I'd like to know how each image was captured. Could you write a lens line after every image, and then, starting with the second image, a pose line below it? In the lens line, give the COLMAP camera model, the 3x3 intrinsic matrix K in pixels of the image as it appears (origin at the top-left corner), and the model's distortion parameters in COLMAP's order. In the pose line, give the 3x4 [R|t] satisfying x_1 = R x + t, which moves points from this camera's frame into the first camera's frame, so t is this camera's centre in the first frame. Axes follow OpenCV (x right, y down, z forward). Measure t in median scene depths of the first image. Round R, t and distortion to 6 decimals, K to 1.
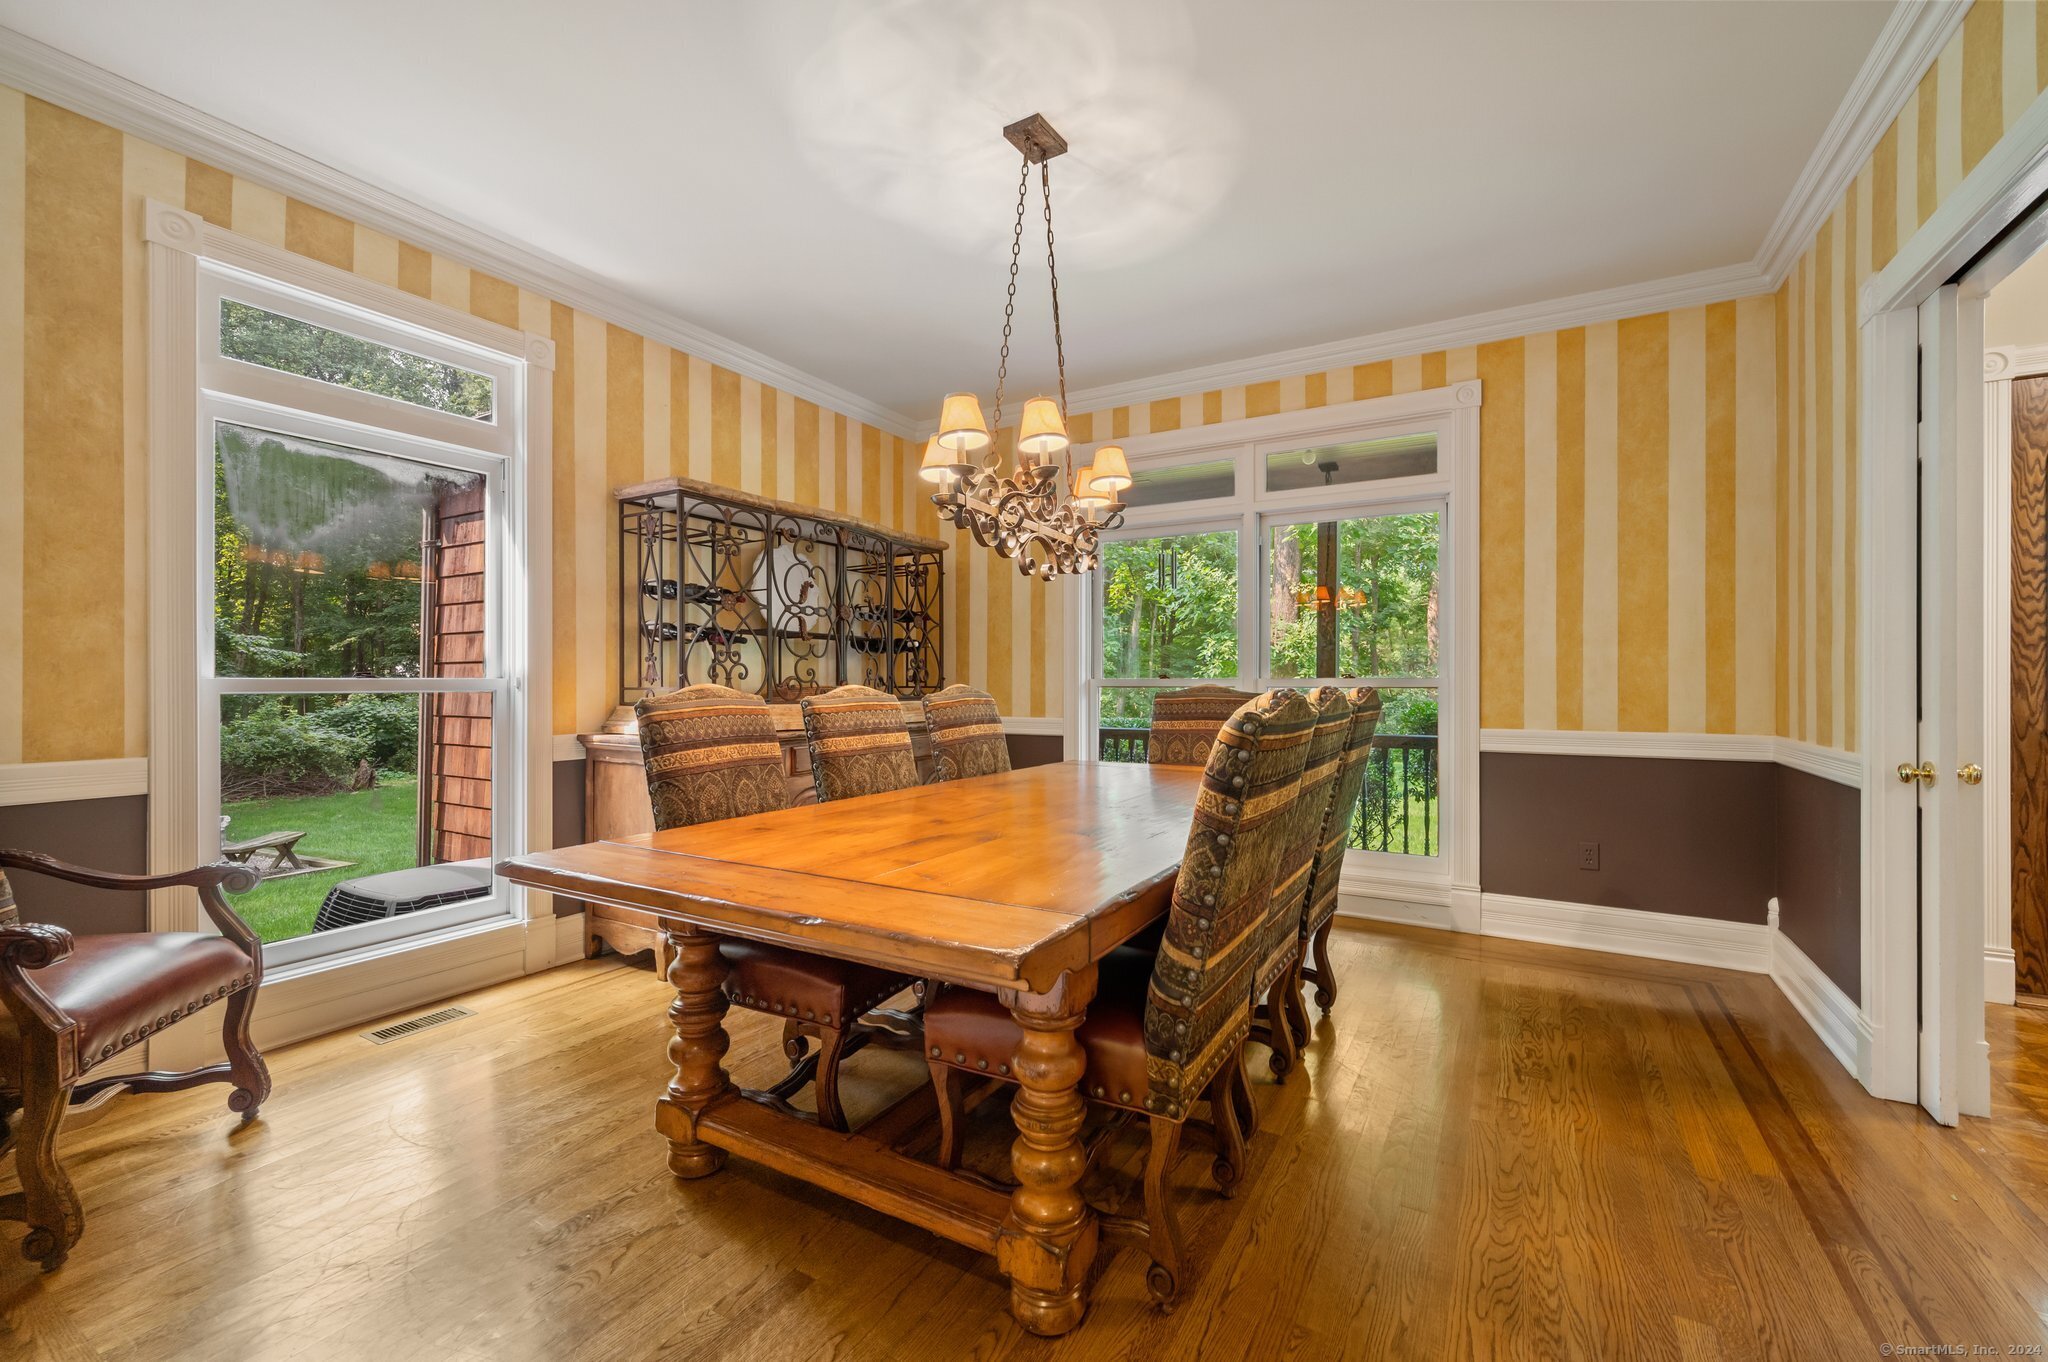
lens RADIAL K [[883.9, 0, 1004.7], [0, 883.9, 684.0], [0, 0, 1]] dist [-0.000713, -0.000097]
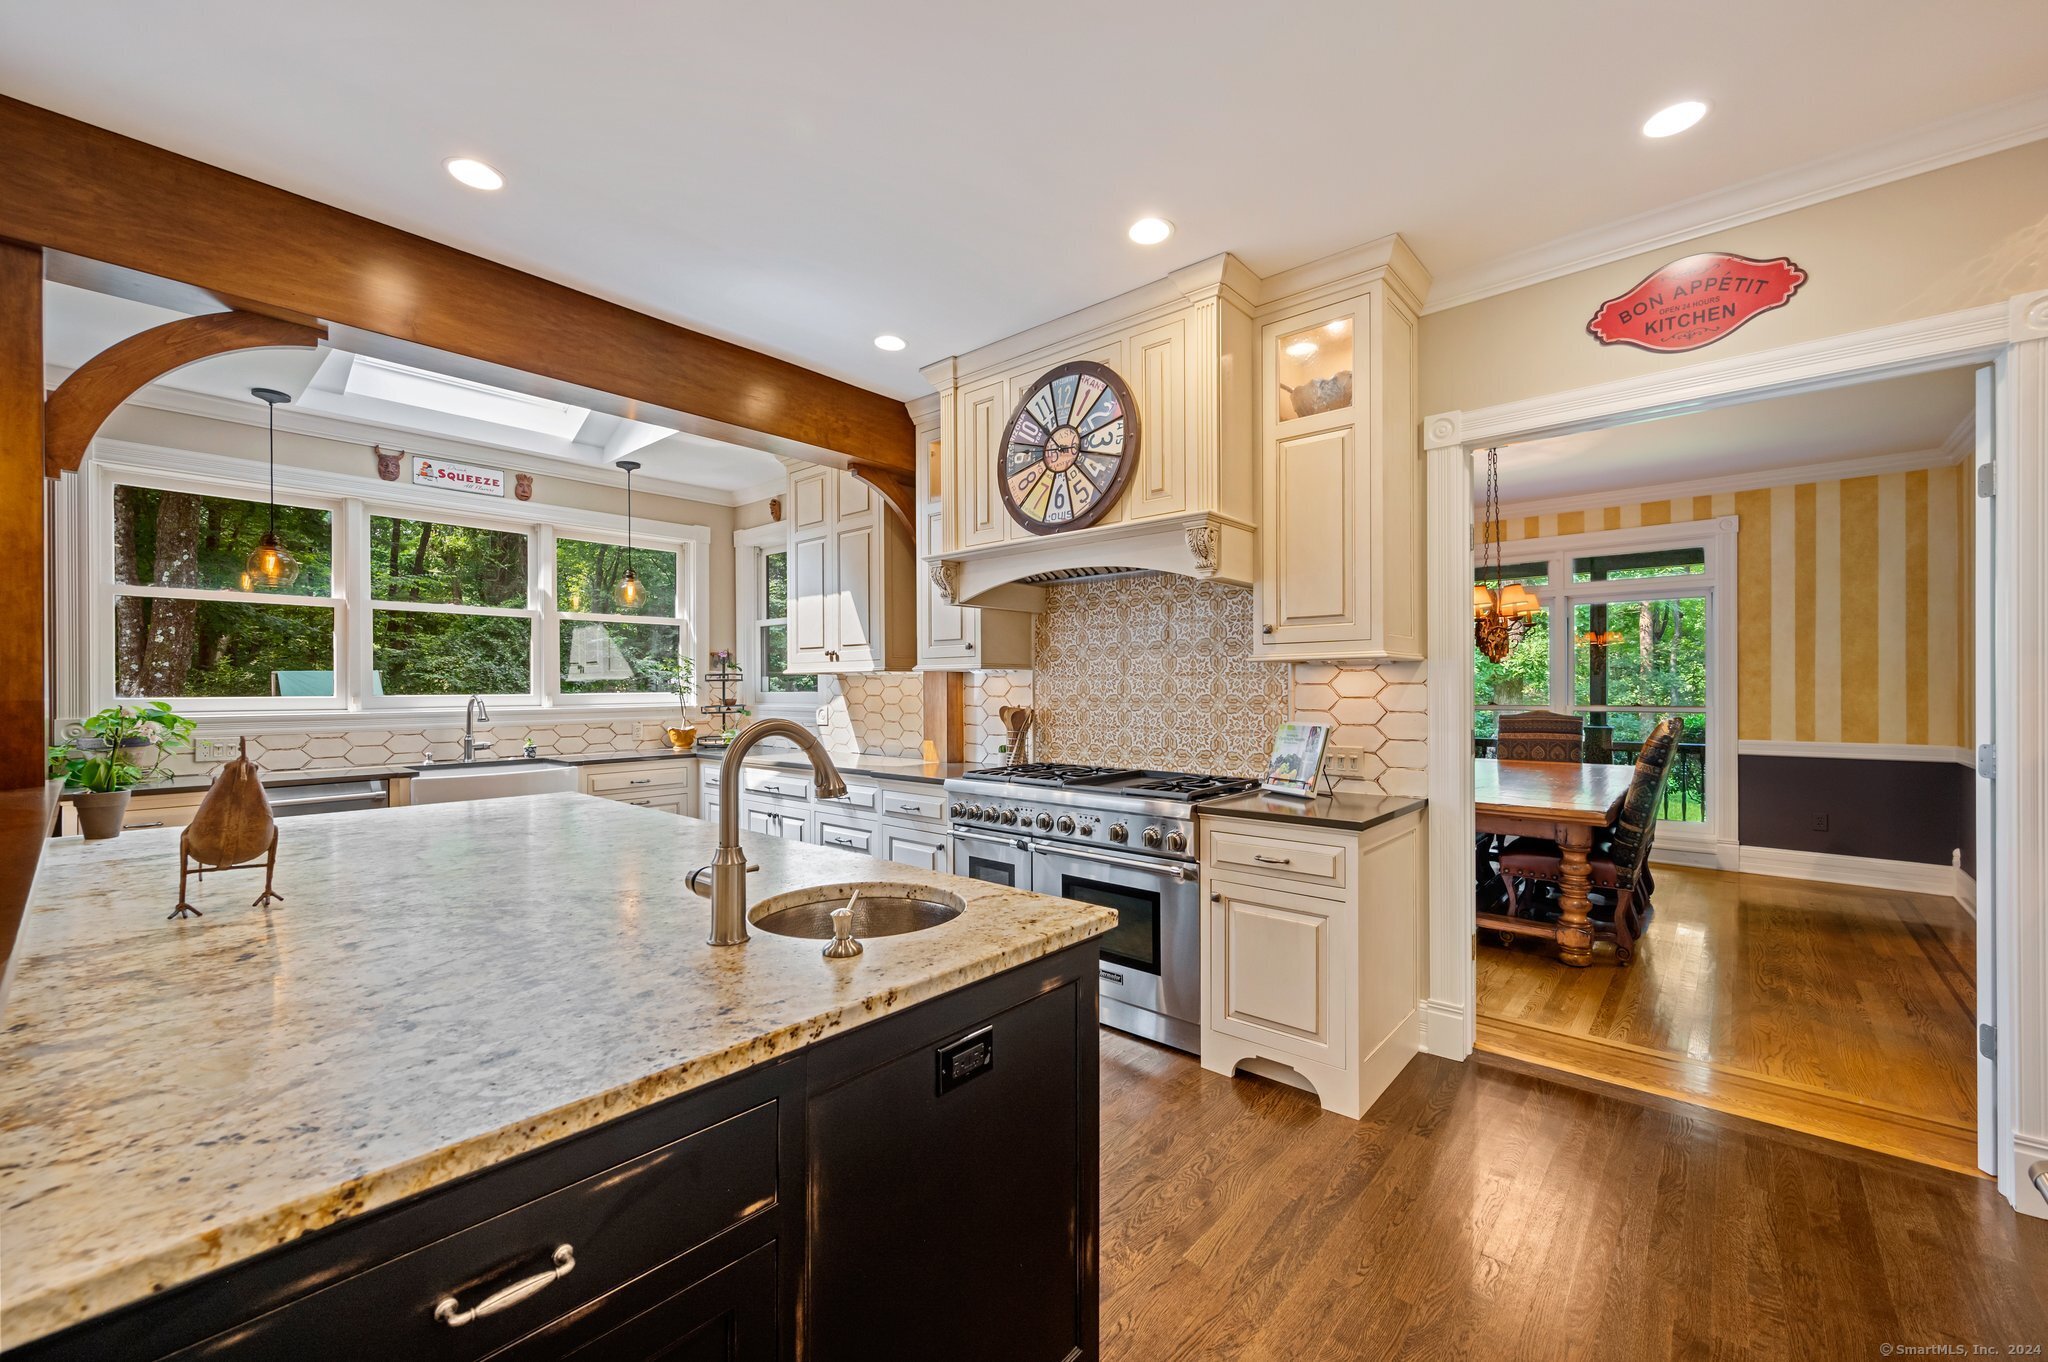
lens RADIAL K [[820.9, 0, 1018.2], [0, 820.9, 691.7], [0, 0, 1]] dist [0.003868, -0.001320]
pose [[0.981276, -0.004104, -0.192564, -0.461190], [0.004506, 0.999988, 0.001651, -0.044777], [0.192555, -0.002488, 0.981283, -0.719356]]
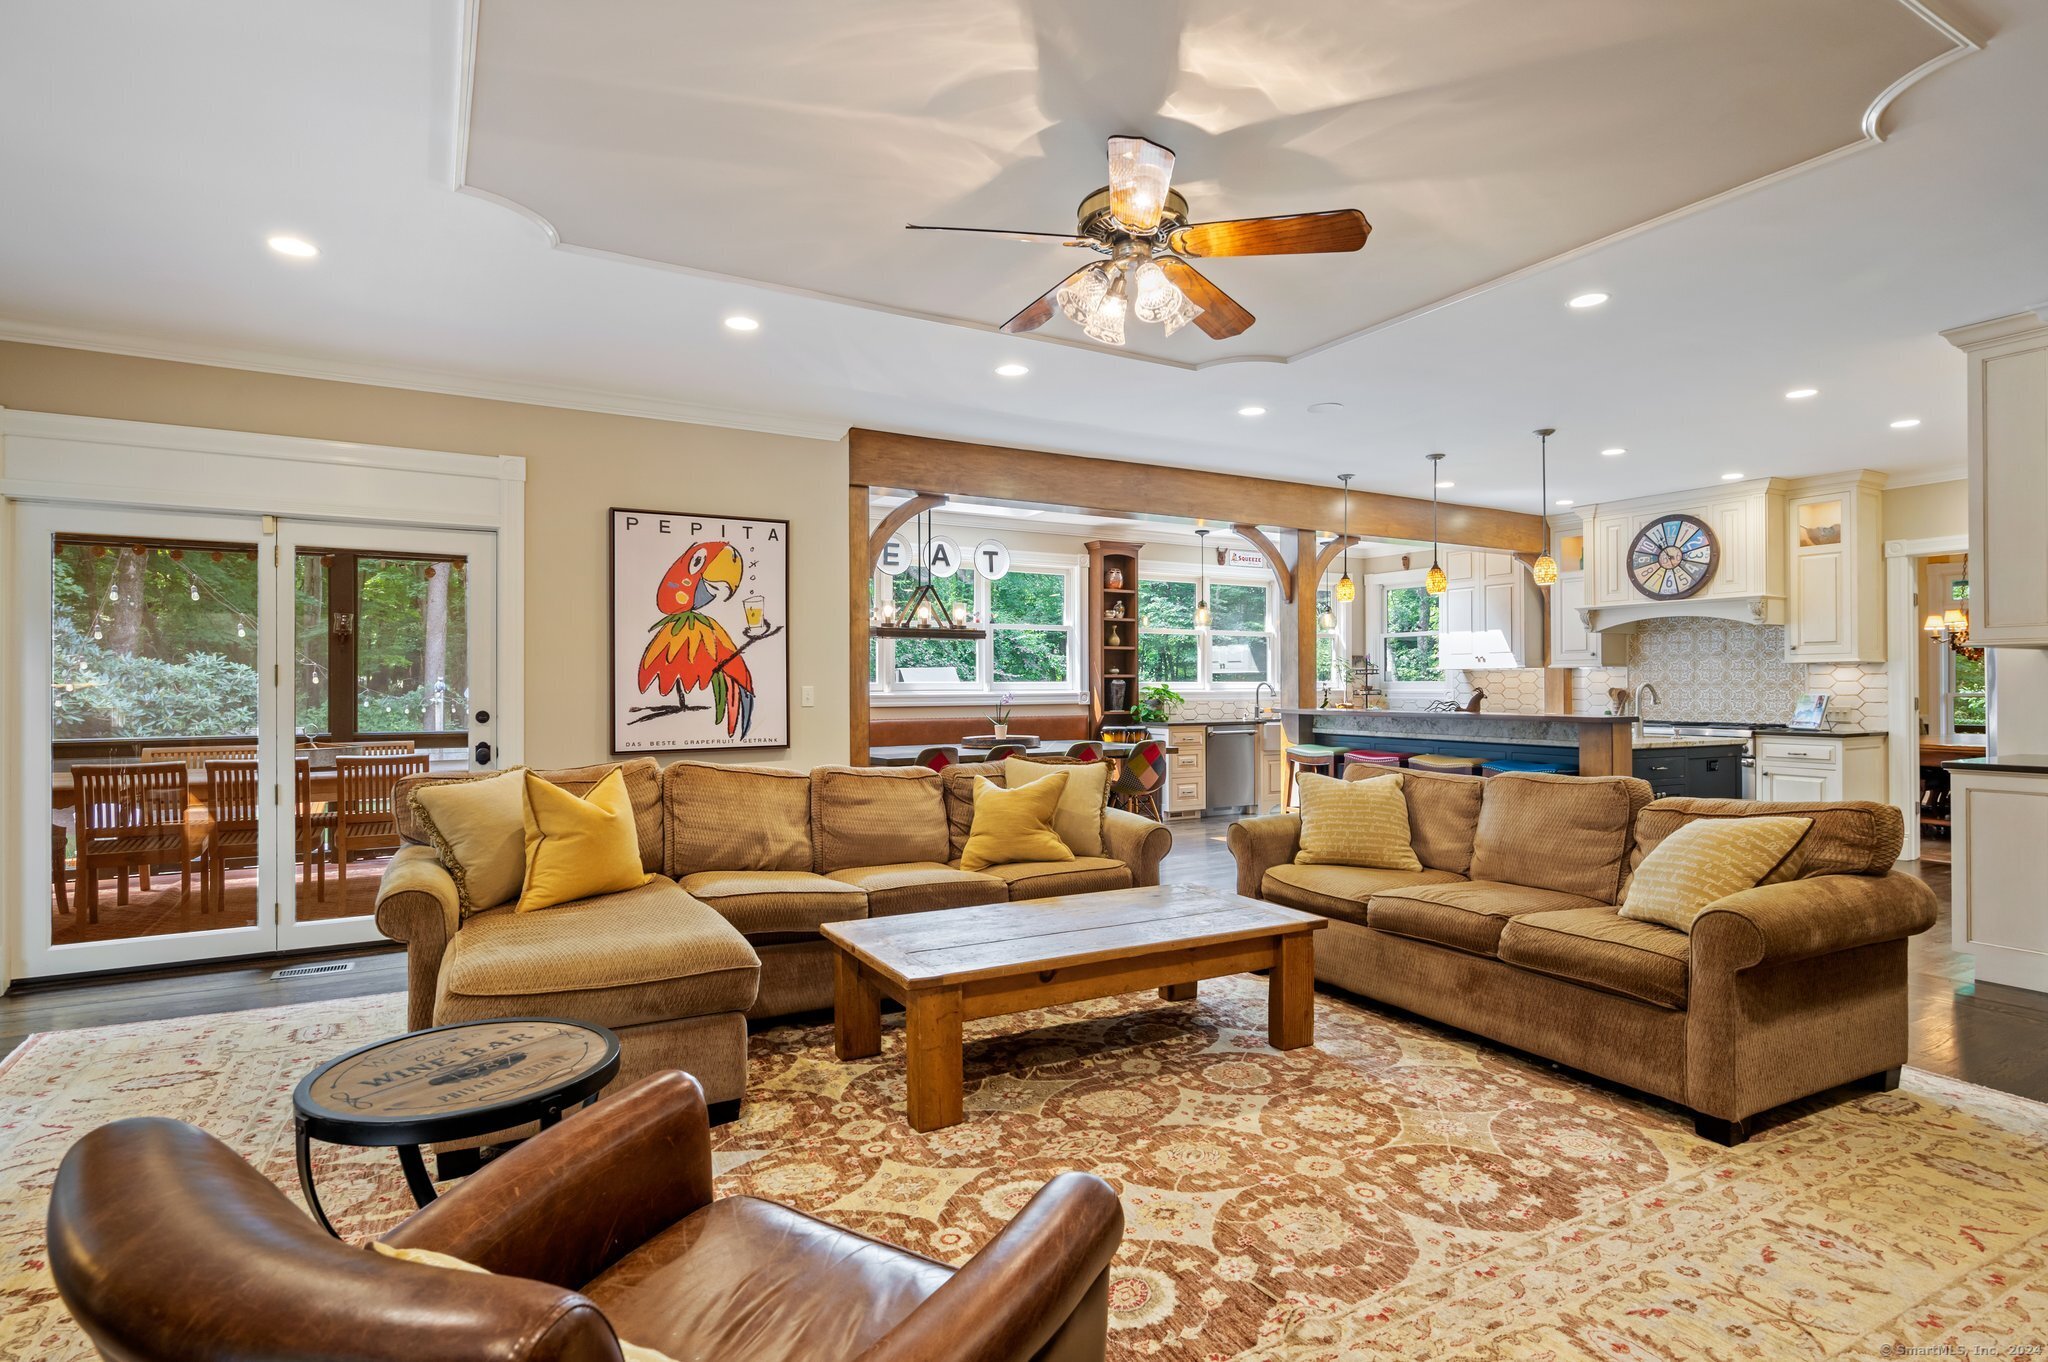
lens RADIAL K [[1028.1, 0, 1026.3], [0, 1028.1, 682.1], [0, 0, 1]] dist [0.003704, -0.001705]
pose [[0.867625, -0.004648, -0.497198, -0.677627], [0.001518, 0.999976, -0.006700, -0.023225], [0.497217, 0.005058, 0.867611, -2.389881]]
